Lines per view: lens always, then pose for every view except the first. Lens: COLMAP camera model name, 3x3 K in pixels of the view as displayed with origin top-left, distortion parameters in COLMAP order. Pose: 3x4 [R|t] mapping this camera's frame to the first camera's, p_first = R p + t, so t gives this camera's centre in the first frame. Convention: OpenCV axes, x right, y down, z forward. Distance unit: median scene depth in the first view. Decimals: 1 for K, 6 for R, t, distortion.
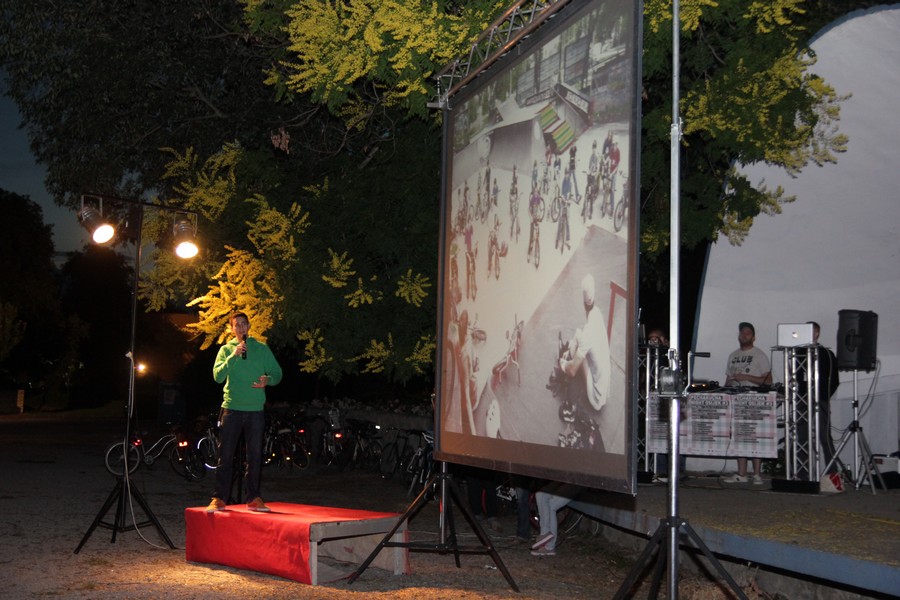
lens RADIAL K [[1284.1, 0, 450.0], [0, 1284.1, 300.0], [0, 0, 1]] dist [0.105561, -0.023637]
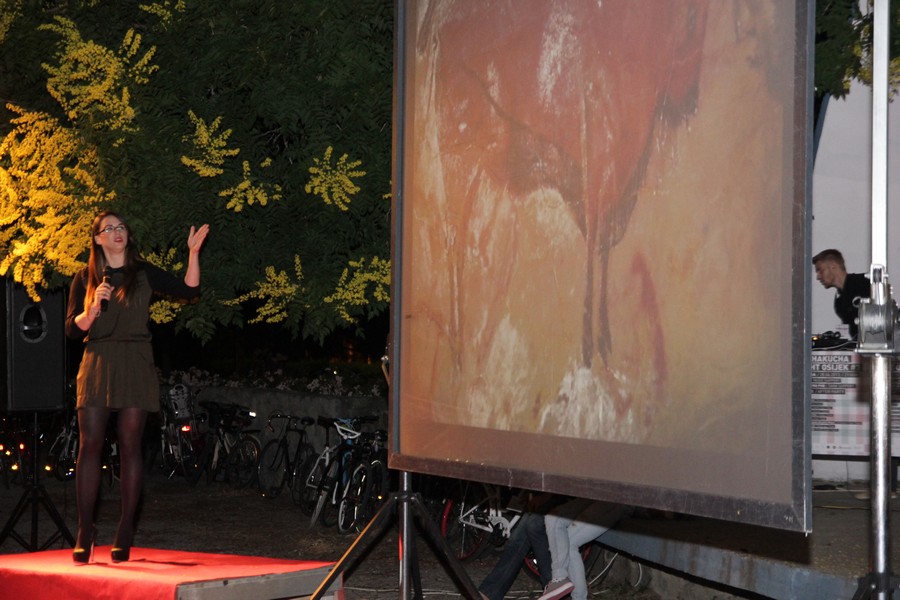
lens RADIAL K [[1956.5, 0, 450.0], [0, 1956.5, 300.0], [0, 0, 1]] dist [0.280003, 0.237610]
pose [[0.998129, -0.008664, 0.060518, -0.031460], [0.006143, 0.999111, 0.041718, 0.009201], [-0.060826, -0.041269, 0.997295, 0.096899]]
